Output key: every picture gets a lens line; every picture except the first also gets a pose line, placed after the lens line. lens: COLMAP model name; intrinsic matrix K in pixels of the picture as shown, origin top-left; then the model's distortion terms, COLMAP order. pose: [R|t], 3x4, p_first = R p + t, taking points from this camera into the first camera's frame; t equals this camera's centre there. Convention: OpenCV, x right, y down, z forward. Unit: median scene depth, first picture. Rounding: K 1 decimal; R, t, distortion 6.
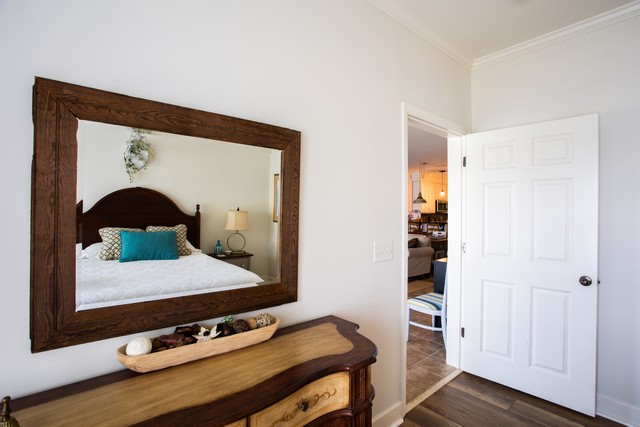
lens RADIAL K [[327.8, 0, 325.9], [0, 327.8, 212.3], [0, 0, 1]] dist [-0.025287, 0.013235]
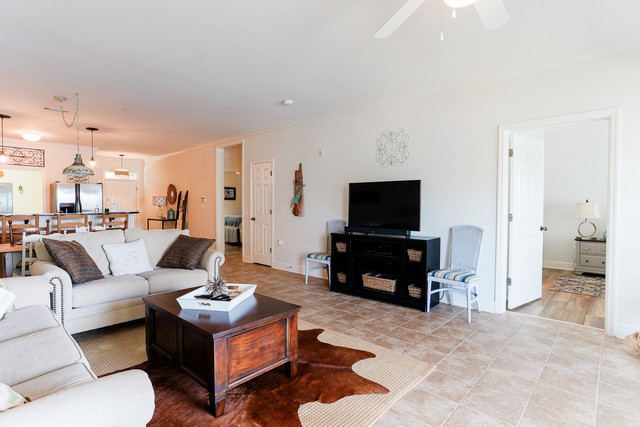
lens RADIAL K [[327.8, 0, 323.9], [0, 327.8, 215.5], [0, 0, 1]] dist [-0.025287, 0.013235]
pose [[-0.098506, -0.031614, 0.994634, -0.211314], [-0.002001, 0.999500, 0.031570, 0.016144], [-0.995134, 0.001120, -0.098519, 0.519765]]
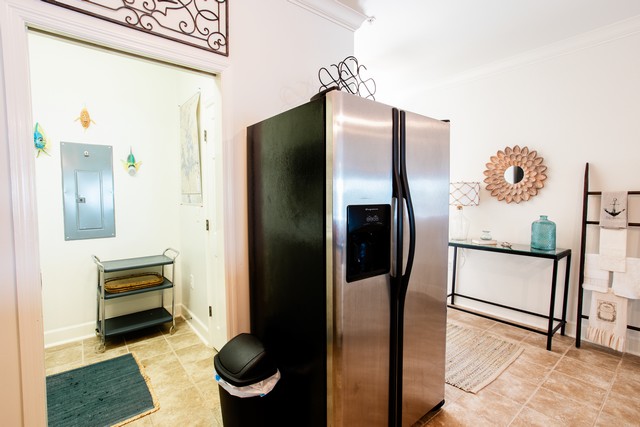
lens RADIAL K [[303.3, 0, 318.2], [0, 303.3, 210.6], [0, 0, 1]] dist [-0.002264, 0.001384]
pose [[0.064139, -0.060265, 0.996120, 0.400322], [0.006595, 0.998179, 0.059965, 0.005922], [-0.997919, 0.002723, 0.064420, 1.004955]]
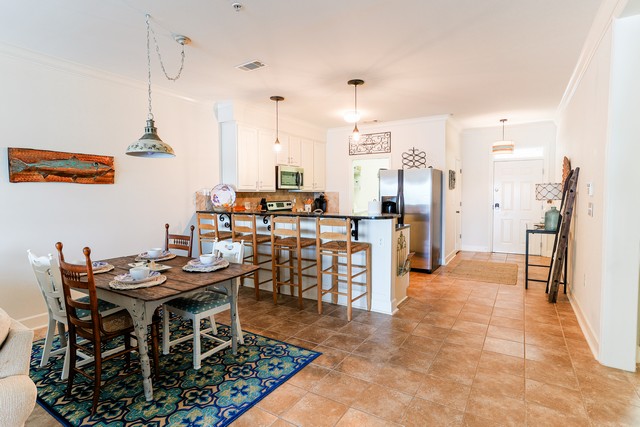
lens RADIAL K [[327.8, 0, 326.8], [0, 327.8, 213.5], [0, 0, 1]] dist [-0.025287, 0.013235]
pose [[0.956900, -0.022947, 0.289510, 0.278986], [0.005866, 0.998197, 0.059730, 0.007314], [-0.290359, -0.055458, 0.955309, 0.523070]]
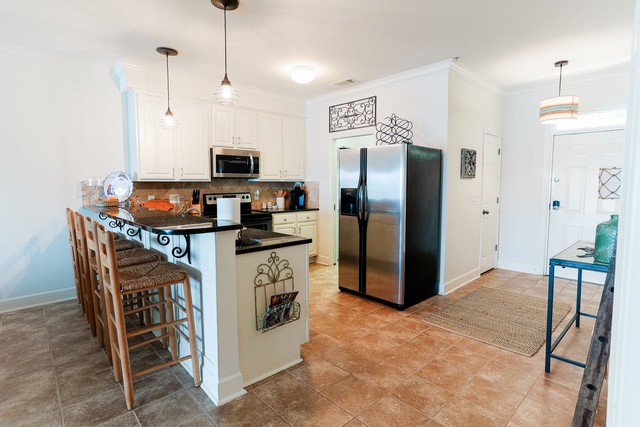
lens RADIAL K [[327.8, 0, 327.9], [0, 327.8, 211.2], [0, 0, 1]] dist [-0.025287, 0.013235]
pose [[0.999653, -0.003455, 0.026103, 0.492202], [0.001249, 0.996462, 0.084033, 0.006406], [-0.026301, -0.083971, 0.996121, 0.640912]]
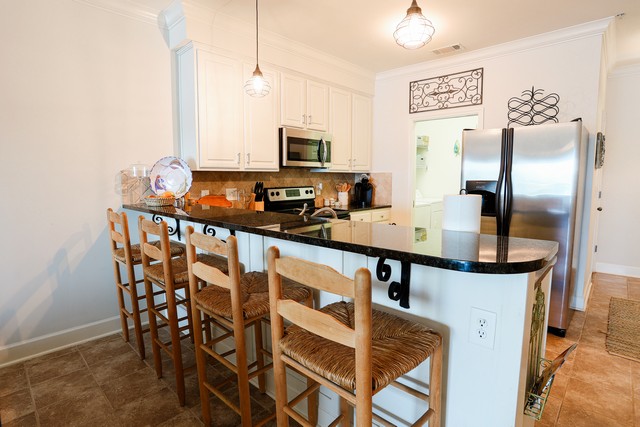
lens RADIAL K [[327.8, 0, 326.4], [0, 327.8, 213.1], [0, 0, 1]] dist [-0.025287, 0.013235]
pose [[0.995320, -0.011145, 0.095985, 0.368966], [0.000681, 0.994110, 0.108372, 0.008930], [-0.096628, -0.107800, 0.989466, 0.730840]]
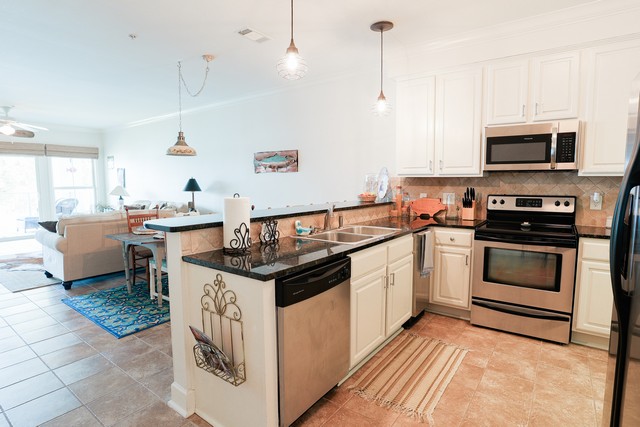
lens RADIAL K [[340.6, 0, 311.2], [0, 340.6, 212.3], [0, 0, 1]] dist [-0.033158, 0.002868]
pose [[0.201330, 0.092339, -0.975161, 0.619508], [0.002721, 0.995490, 0.094826, 0.005896], [0.979520, -0.021745, 0.200171, 0.850564]]
